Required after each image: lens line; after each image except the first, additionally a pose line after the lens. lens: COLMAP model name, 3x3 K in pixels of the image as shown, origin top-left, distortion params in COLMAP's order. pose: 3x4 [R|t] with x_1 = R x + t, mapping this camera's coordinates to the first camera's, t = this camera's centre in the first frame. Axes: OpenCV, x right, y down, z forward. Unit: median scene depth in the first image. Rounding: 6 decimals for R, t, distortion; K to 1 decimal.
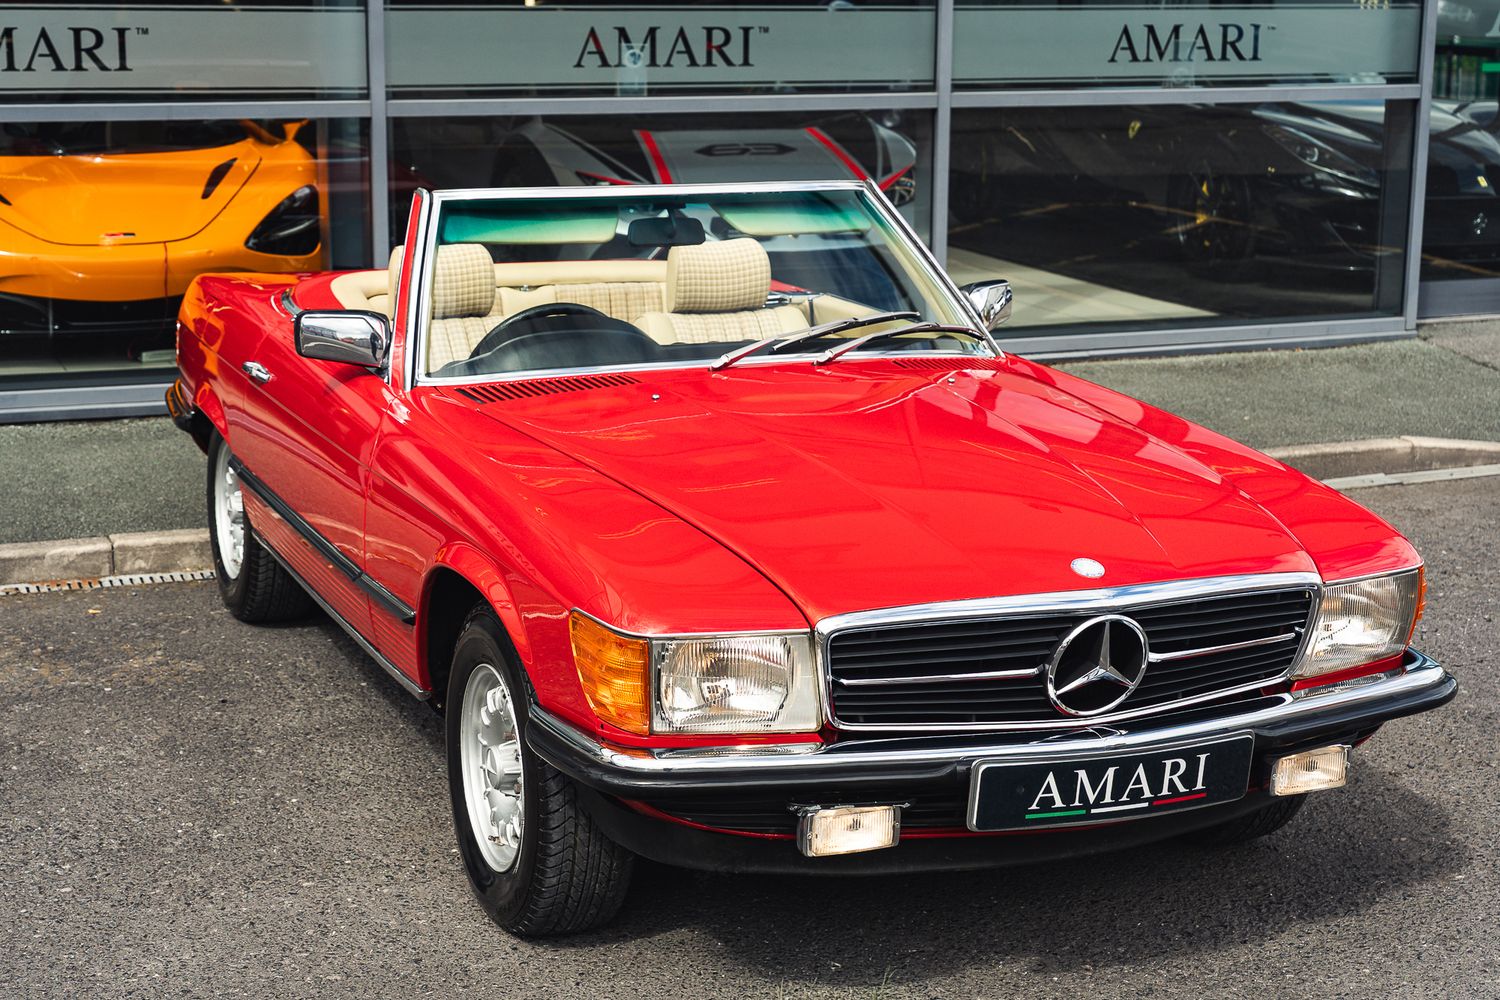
lens RADIAL K [[2421.6, 0, 783.6], [0, 2421.6, 539.3], [0, 0, 1]] dist [0.032146, 0.000000]
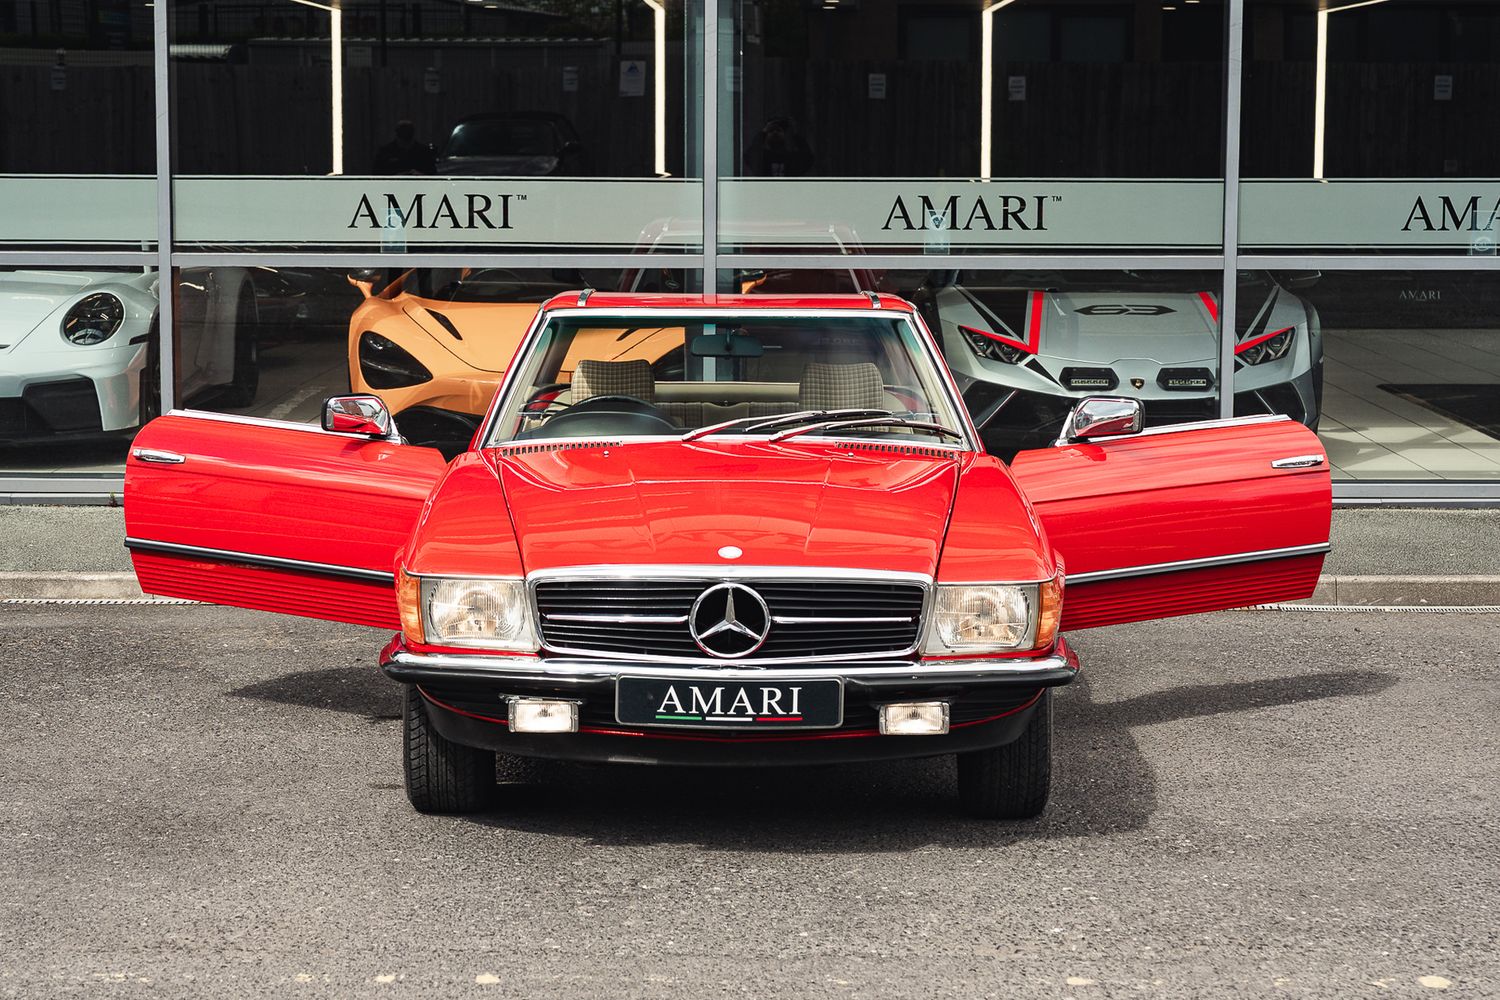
lens RADIAL K [[2844.9, 0, 784.0], [0, 2844.9, 531.8], [0, 0, 1]] dist [0.003192, 0.000000]
pose [[0.935312, 0.044680, -0.350992, 0.751114], [-0.078745, 0.993402, -0.083379, 0.138305], [0.344951, 0.105624, 0.932659, -0.560774]]
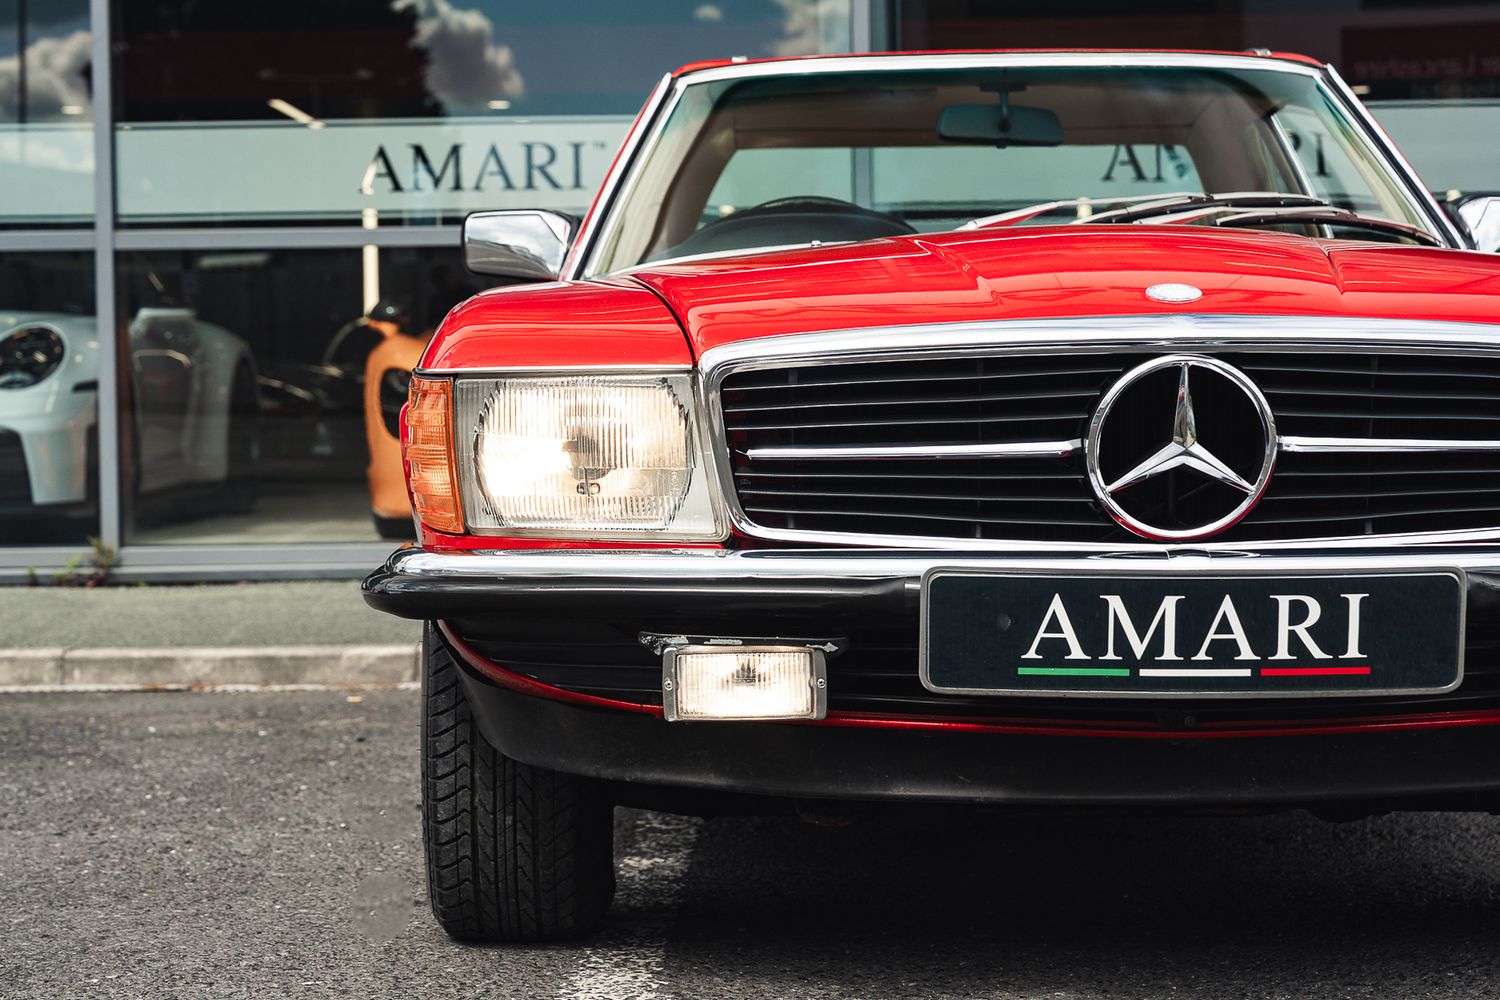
lens RADIAL K [[2844.9, 0, 717.1], [0, 2844.9, 550.5], [0, 0, 1]] dist [0.003192, 0.000000]
pose [[0.919691, -0.004356, -0.392619, 0.304153], [-0.066117, 0.983942, -0.165794, 0.204177], [0.387036, 0.178438, 0.904634, 0.321116]]
